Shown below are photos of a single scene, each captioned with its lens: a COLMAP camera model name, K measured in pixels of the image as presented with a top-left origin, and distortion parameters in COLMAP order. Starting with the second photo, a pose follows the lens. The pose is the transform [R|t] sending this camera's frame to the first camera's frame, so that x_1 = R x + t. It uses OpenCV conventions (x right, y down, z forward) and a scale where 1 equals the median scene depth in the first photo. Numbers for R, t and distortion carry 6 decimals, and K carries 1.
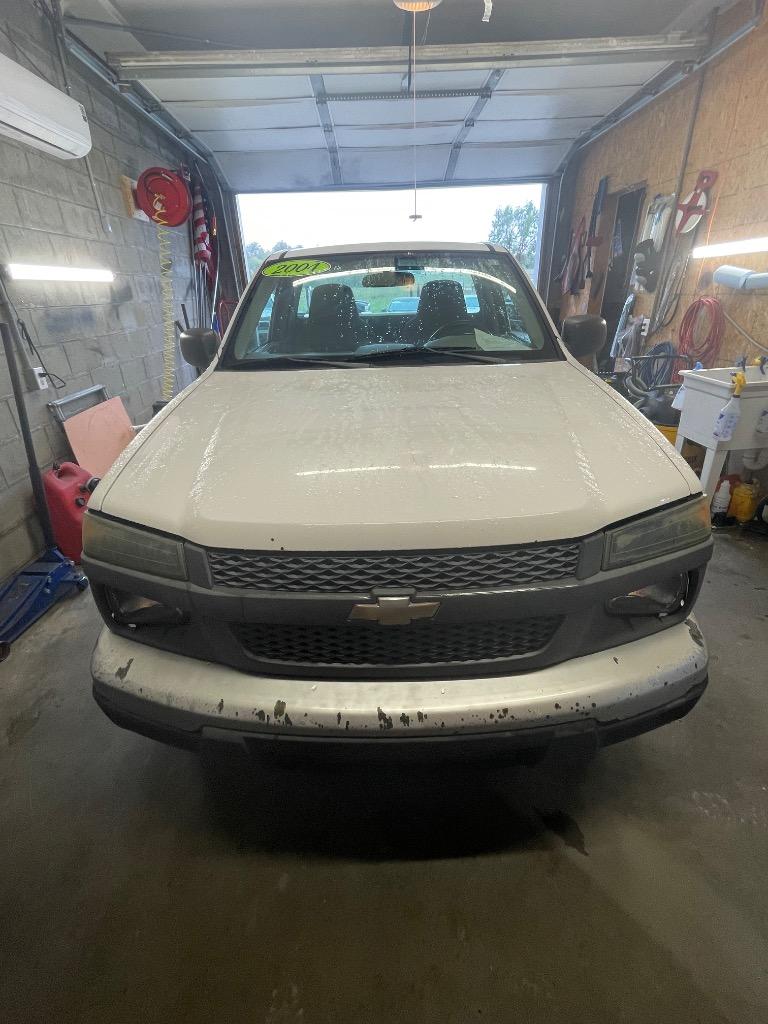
lens RADIAL K [[463.2, 0, 385.2], [0, 463.2, 511.1], [0, 0, 1]] dist [-0.008948, 0.001036]
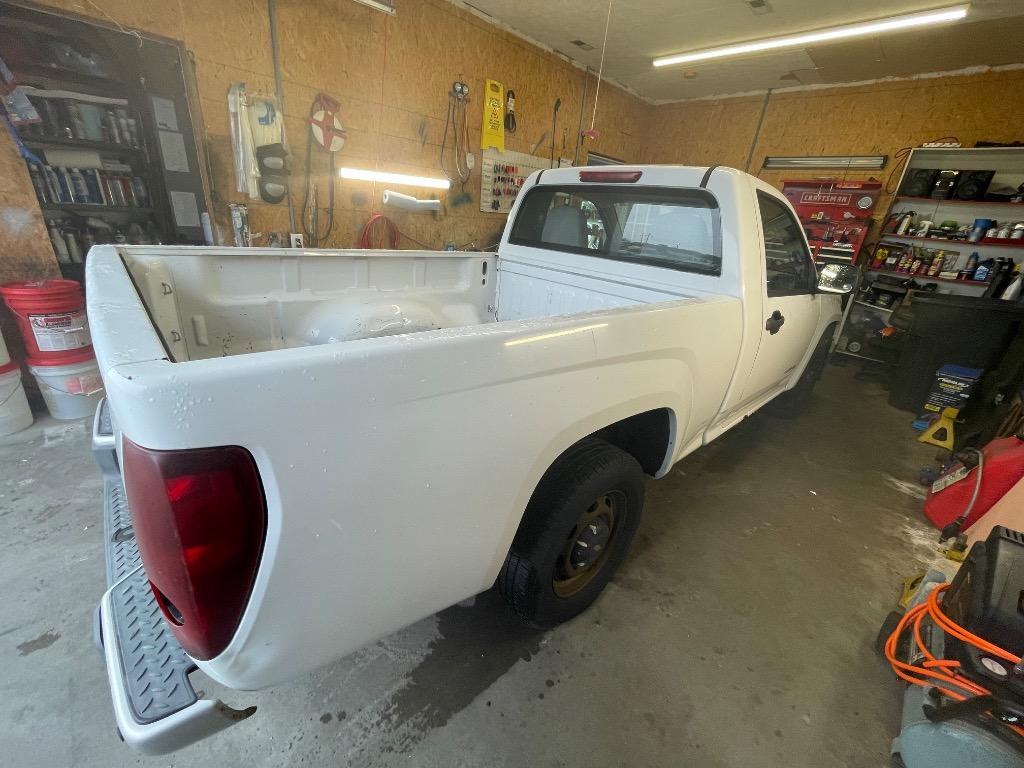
lens RADIAL K [[418.1, 0, 508.6], [0, 418.1, 384.6], [0, 0, 1]] dist [-0.003834, 0.000443]
pose [[-0.681027, -0.300213, 0.667889, -0.470107], [0.267244, 0.747282, 0.608400, -0.788992], [-0.681750, 0.592826, -0.428689, 1.679862]]
